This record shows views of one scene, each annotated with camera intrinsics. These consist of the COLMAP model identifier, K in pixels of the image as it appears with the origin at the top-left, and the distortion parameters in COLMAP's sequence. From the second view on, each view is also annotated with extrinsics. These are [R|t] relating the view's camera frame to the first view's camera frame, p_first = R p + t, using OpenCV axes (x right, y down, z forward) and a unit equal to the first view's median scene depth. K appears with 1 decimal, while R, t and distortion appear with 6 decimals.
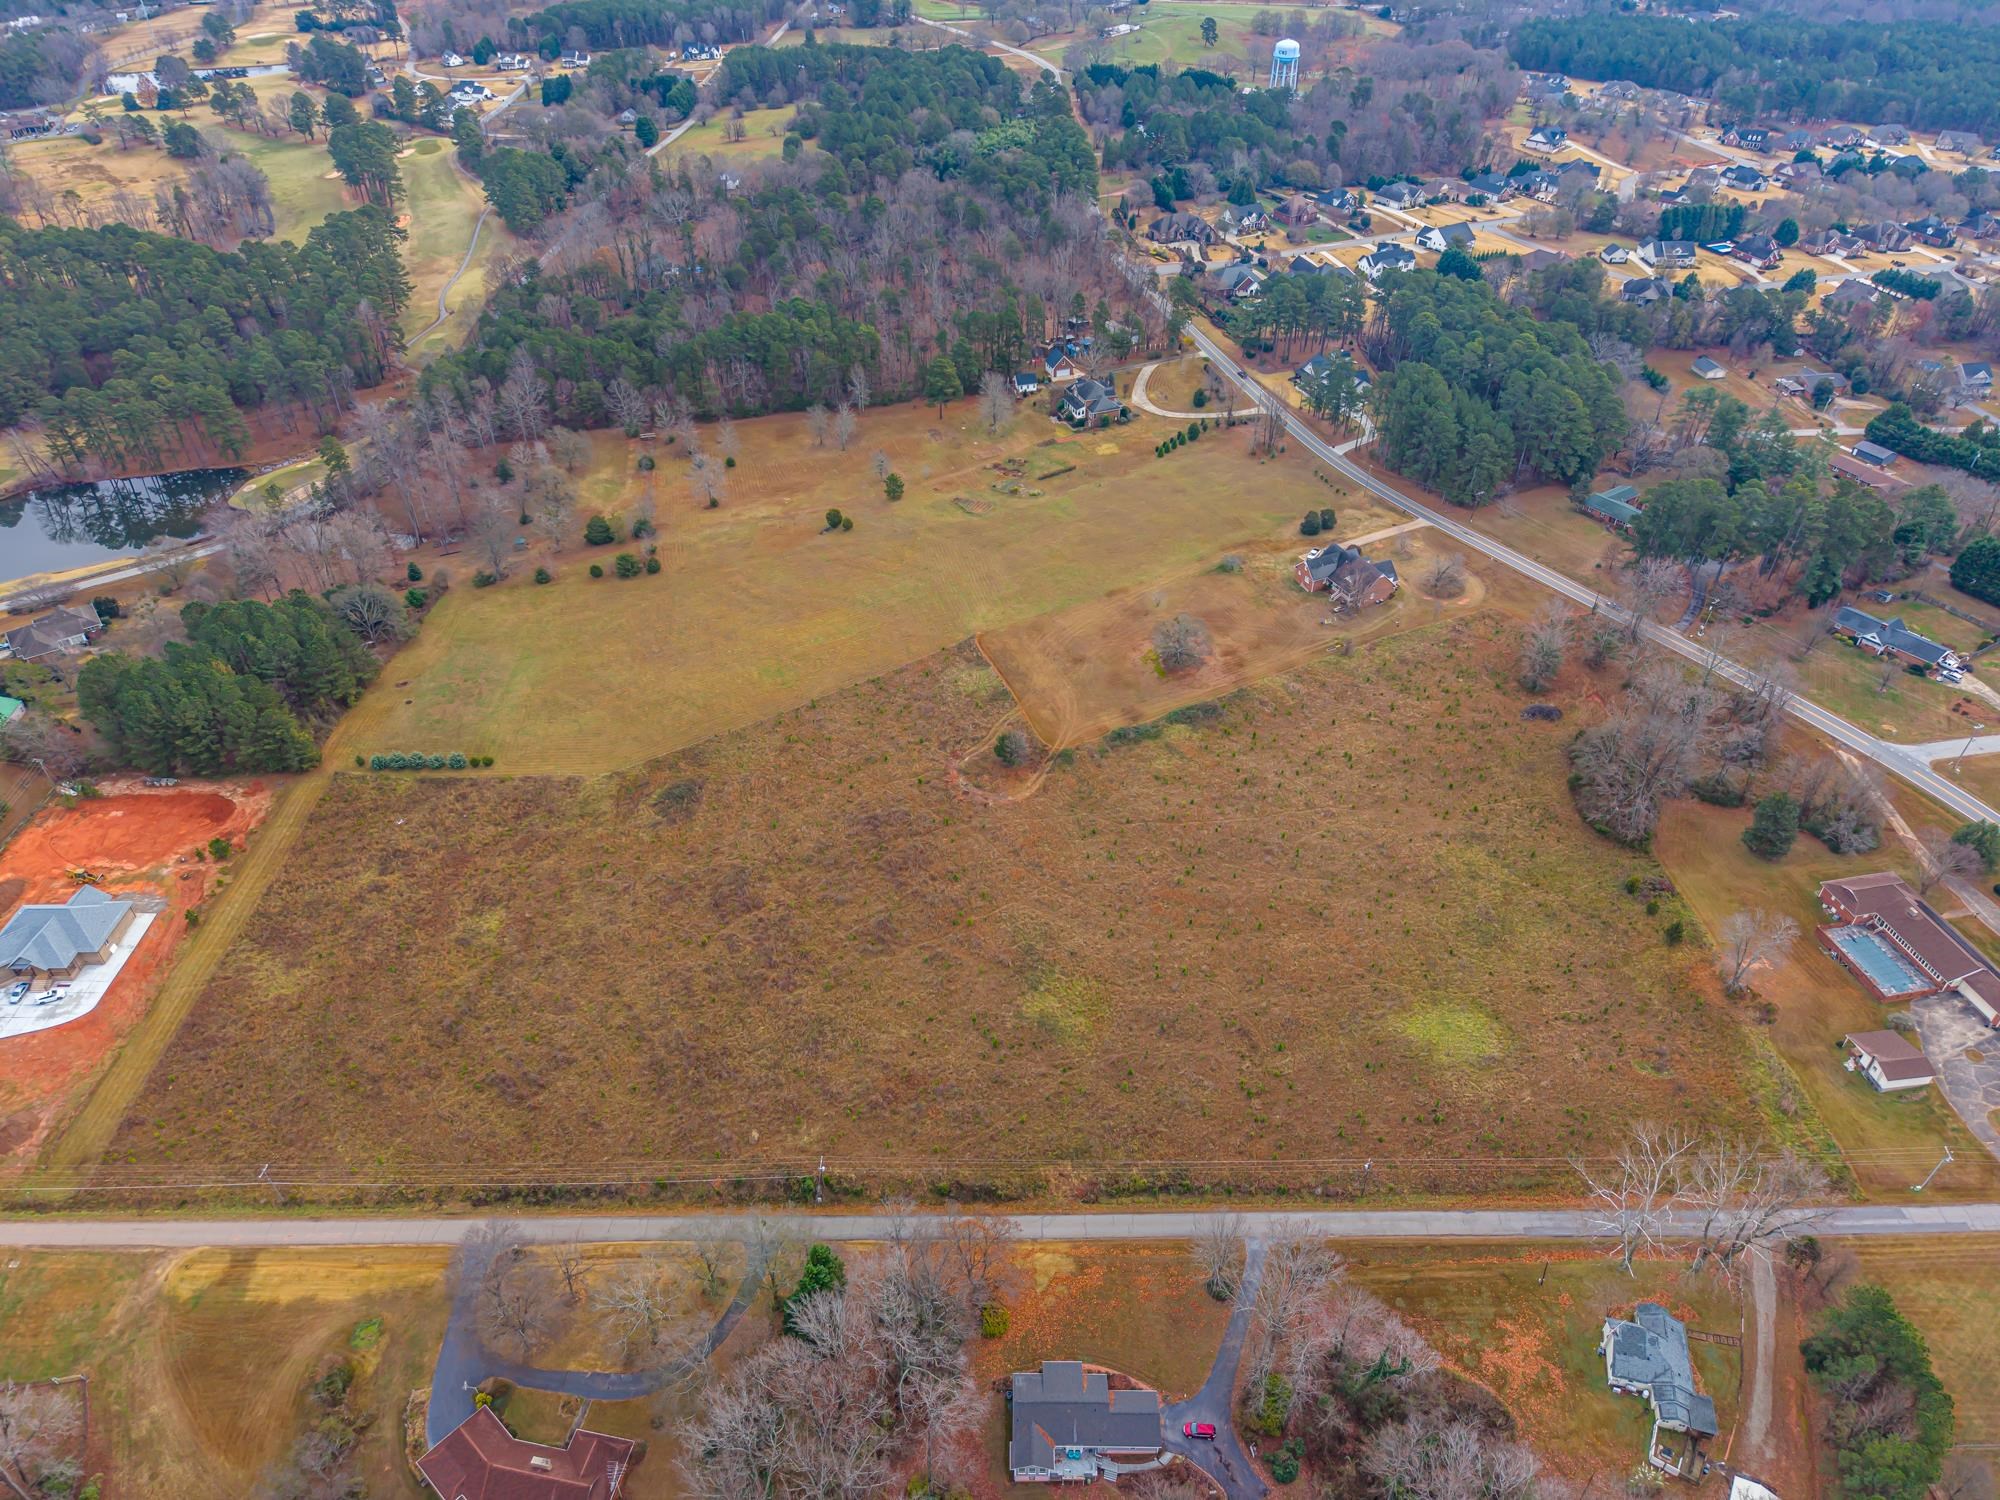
lens RADIAL K [[1328.5, 0, 999.1], [0, 1328.5, 752.6], [0, 0, 1]] dist [0.034567, -0.018892]
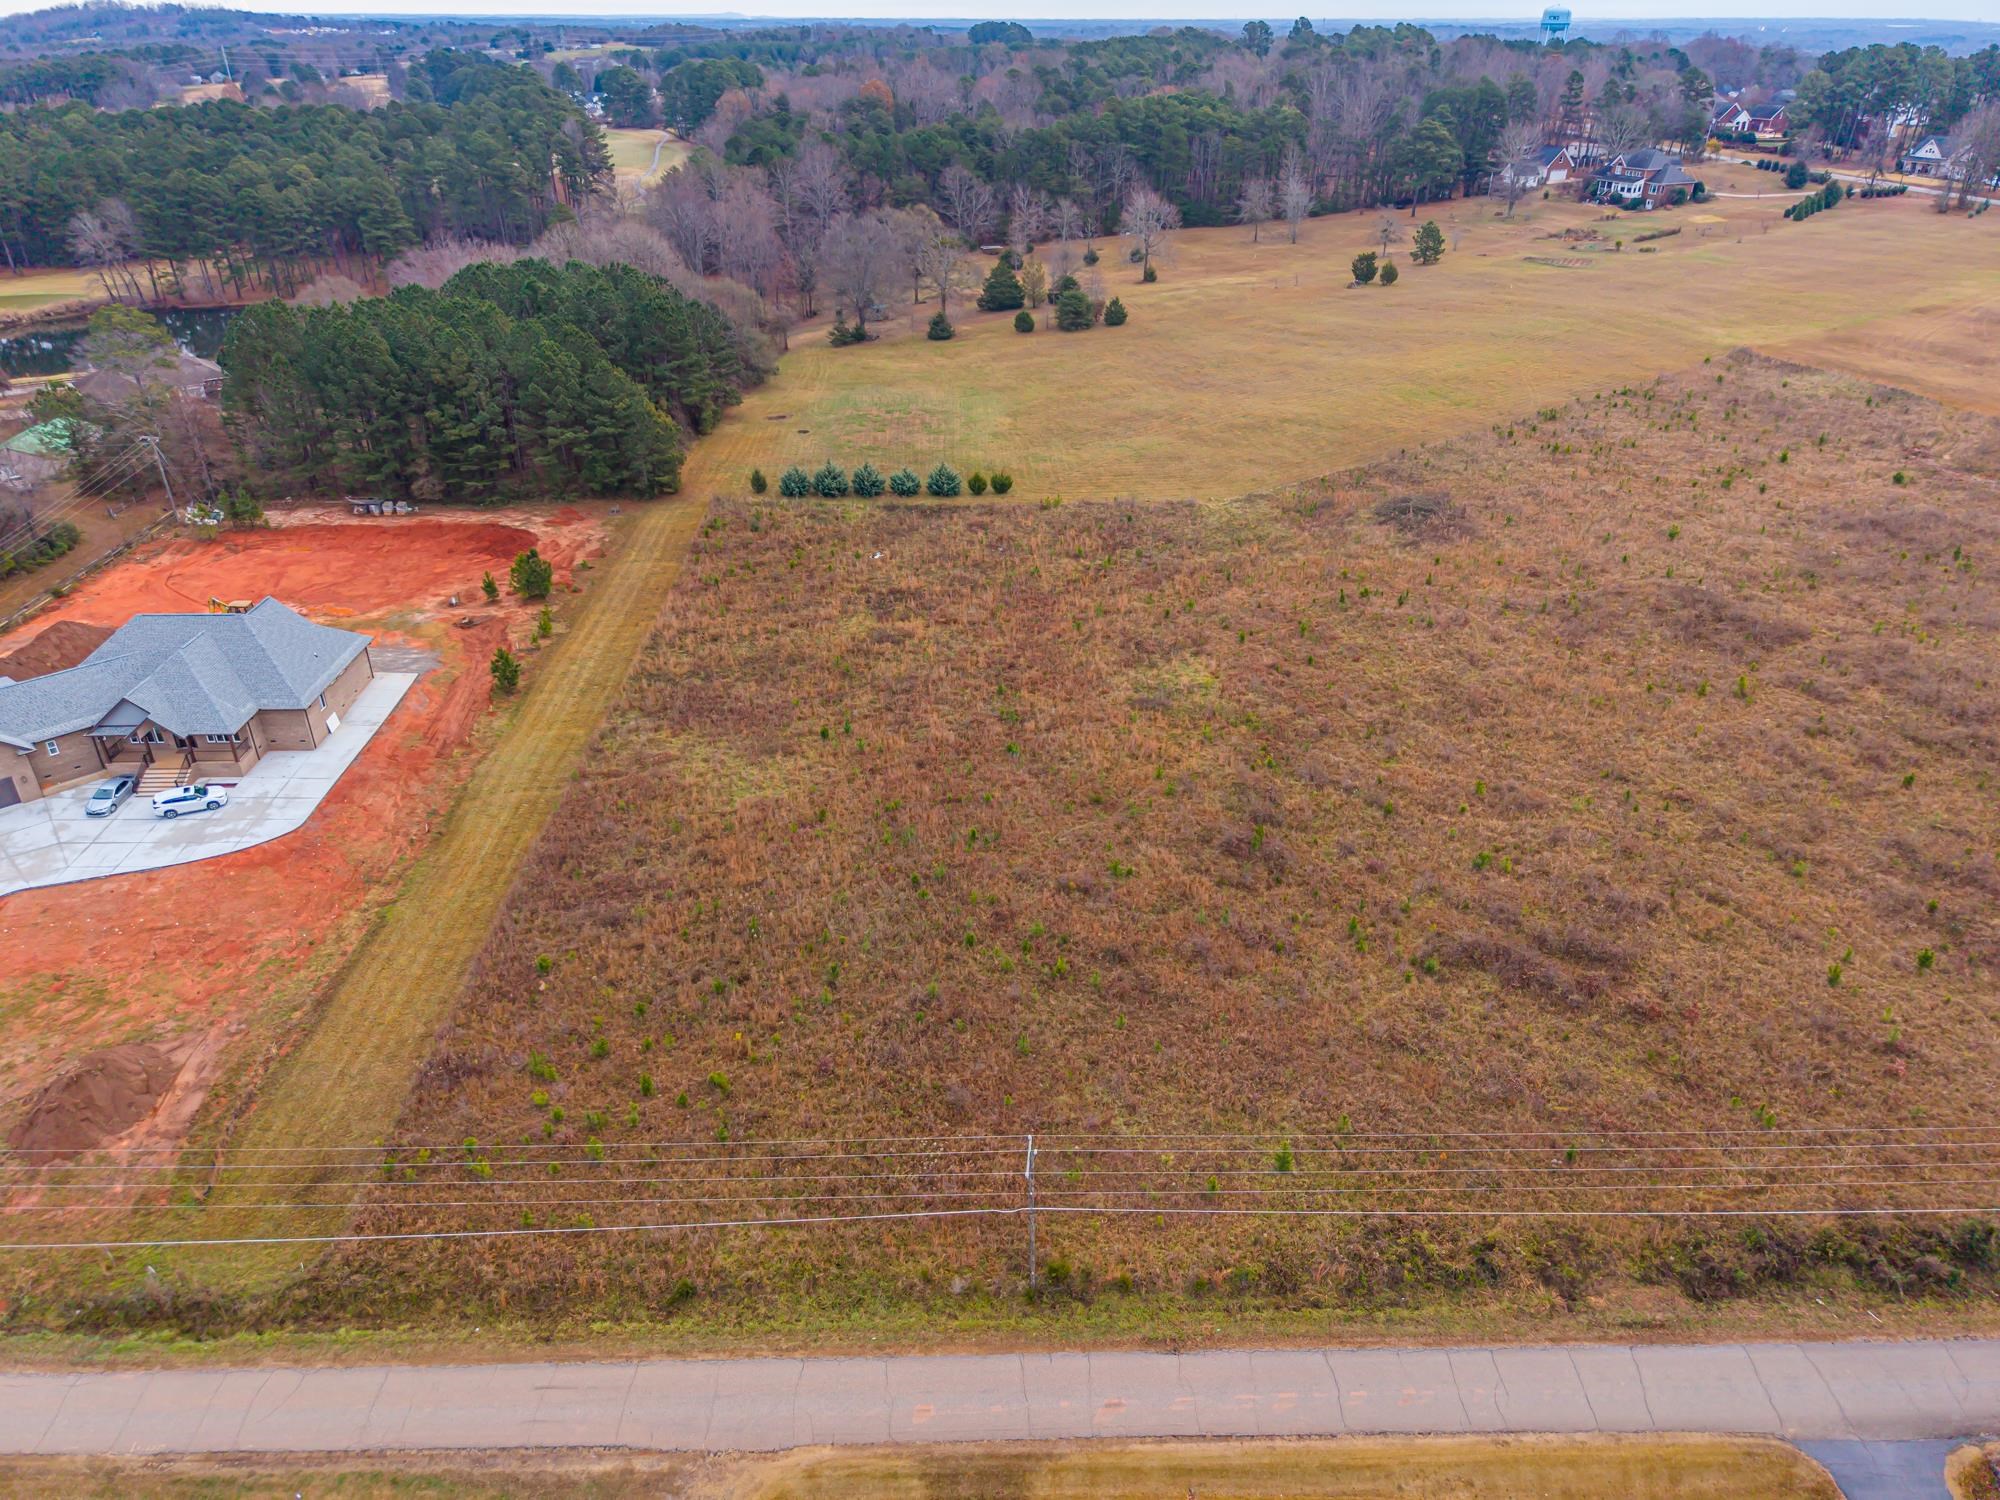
lens RADIAL K [[1328.5, 0, 999.0], [0, 1328.5, 754.9], [0, 0, 1]] dist [0.034567, -0.018892]
pose [[0.999871, -0.007697, 0.014096, -0.492162], [0.009735, 0.988515, -0.150811, 0.239137], [-0.012773, 0.150929, 0.988462, 0.629806]]
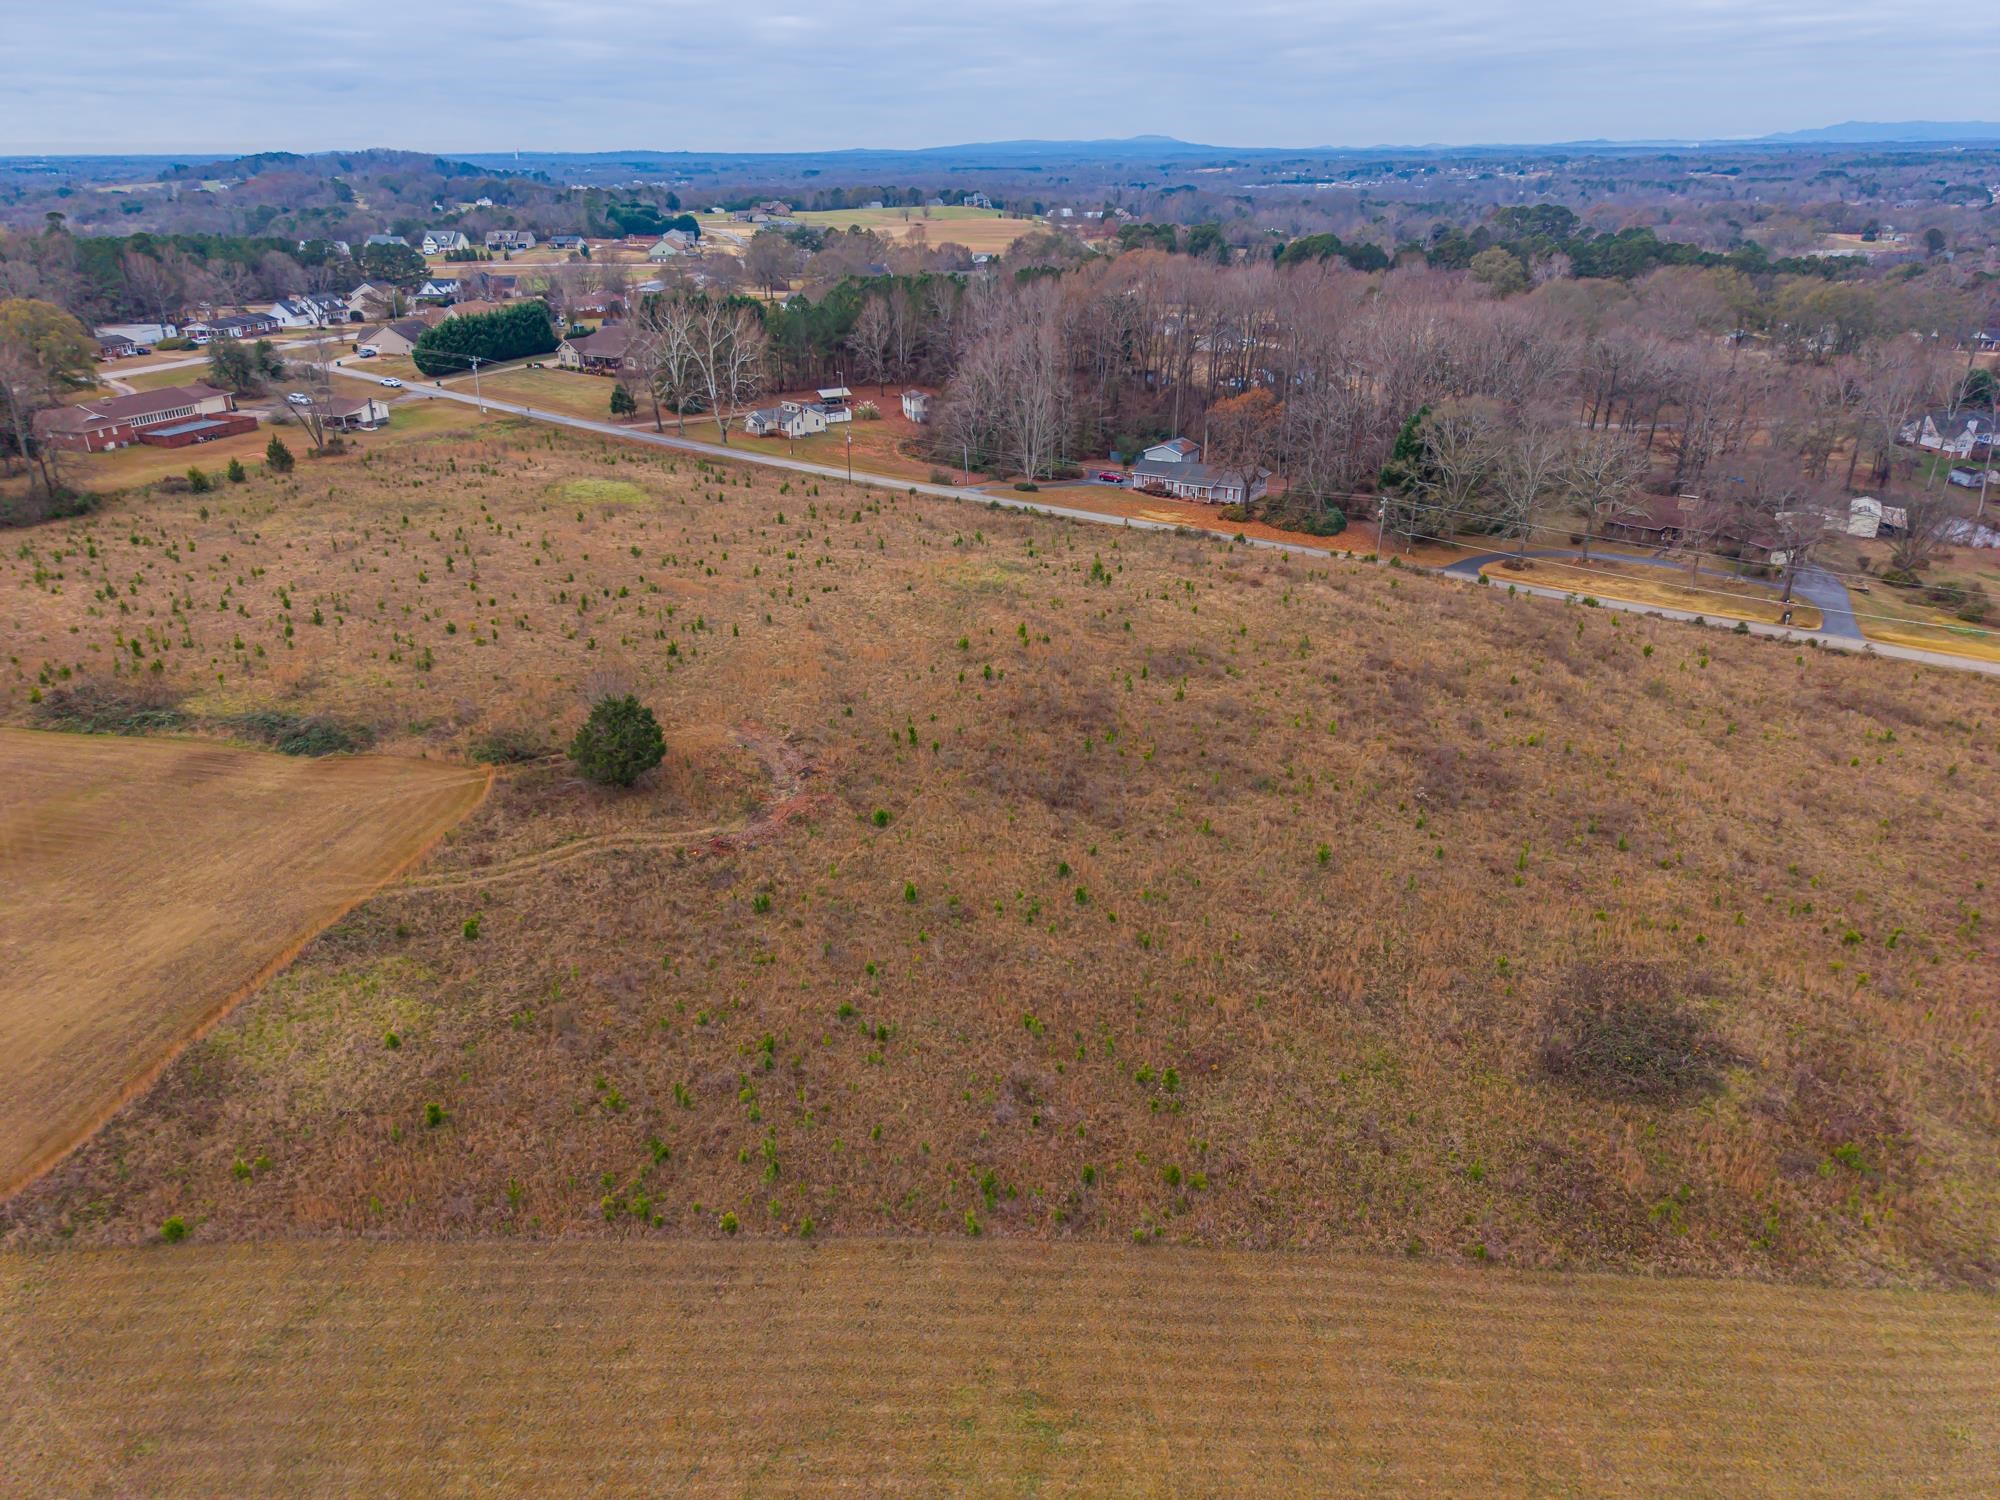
lens RADIAL K [[1328.5, 0, 1006.3], [0, 1328.5, 753.9], [0, 0, 1]] dist [0.034567, -0.018892]
pose [[-0.869099, -0.200986, 0.451963, -0.291279], [0.306262, 0.498860, 0.810766, -0.310093], [-0.388420, 0.843056, -0.372005, 1.333598]]
